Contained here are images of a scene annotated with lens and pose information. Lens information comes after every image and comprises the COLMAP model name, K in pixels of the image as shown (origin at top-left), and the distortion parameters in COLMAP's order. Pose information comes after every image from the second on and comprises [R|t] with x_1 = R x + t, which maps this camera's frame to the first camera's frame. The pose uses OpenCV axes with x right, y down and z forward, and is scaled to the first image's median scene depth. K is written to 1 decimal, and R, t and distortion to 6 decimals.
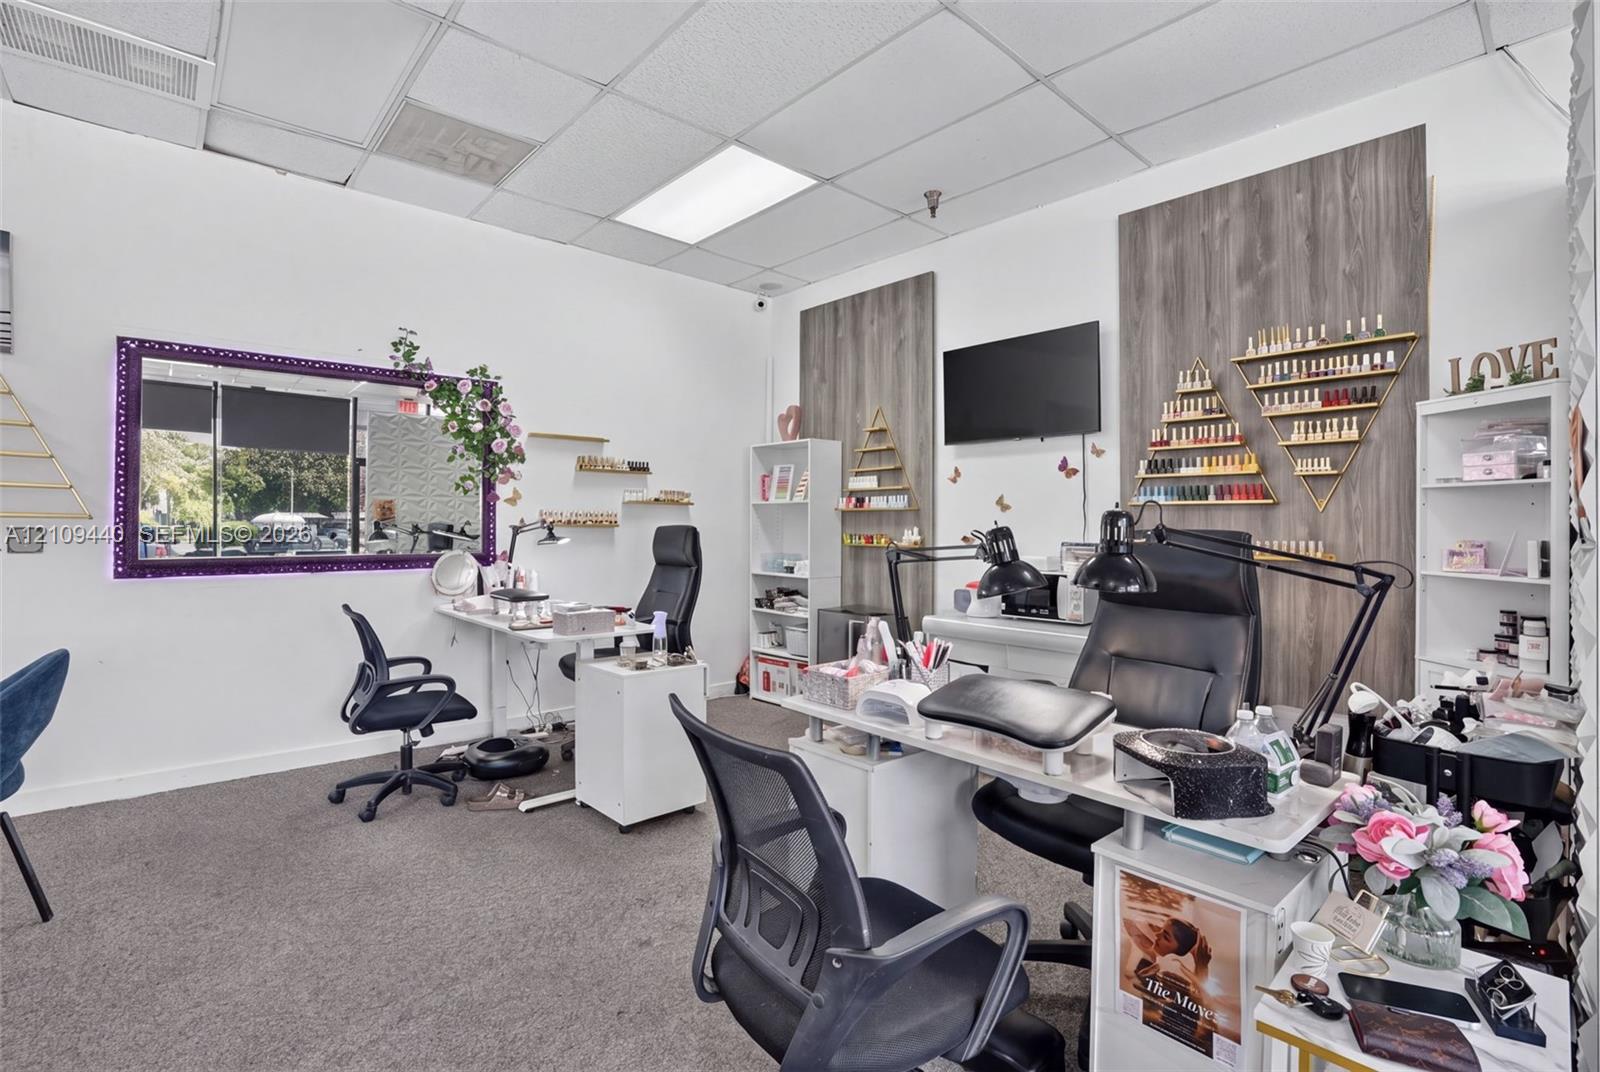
lens RADIAL K [[732.4, 0, 800.0], [0, 732.4, 536.0], [0, 0, 1]] dist [-0.073240, 0.029233]
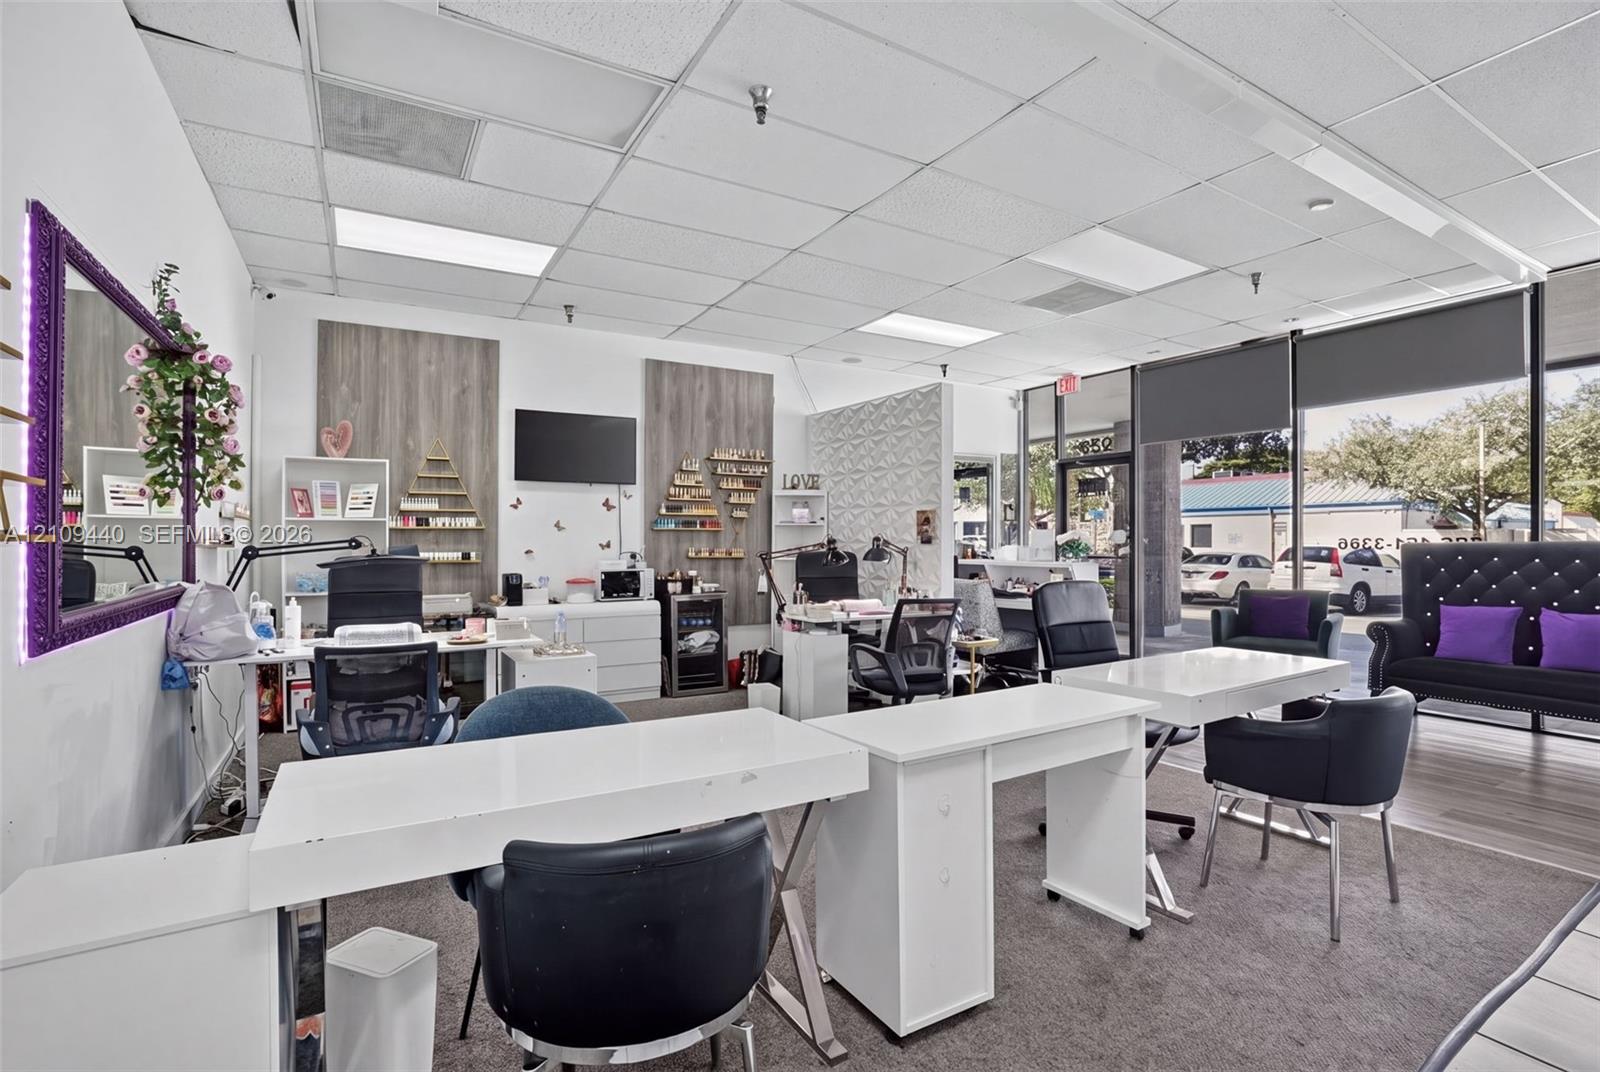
lens RADIAL K [[732.4, 0, 800.0], [0, 732.4, 536.0], [0, 0, 1]] dist [-0.073240, 0.029233]
pose [[0.202419, -0.005682, 0.979282, -1.154749], [0.013341, 0.999906, 0.003044, -0.027152], [-0.979208, 0.012448, 0.202476, 0.292544]]
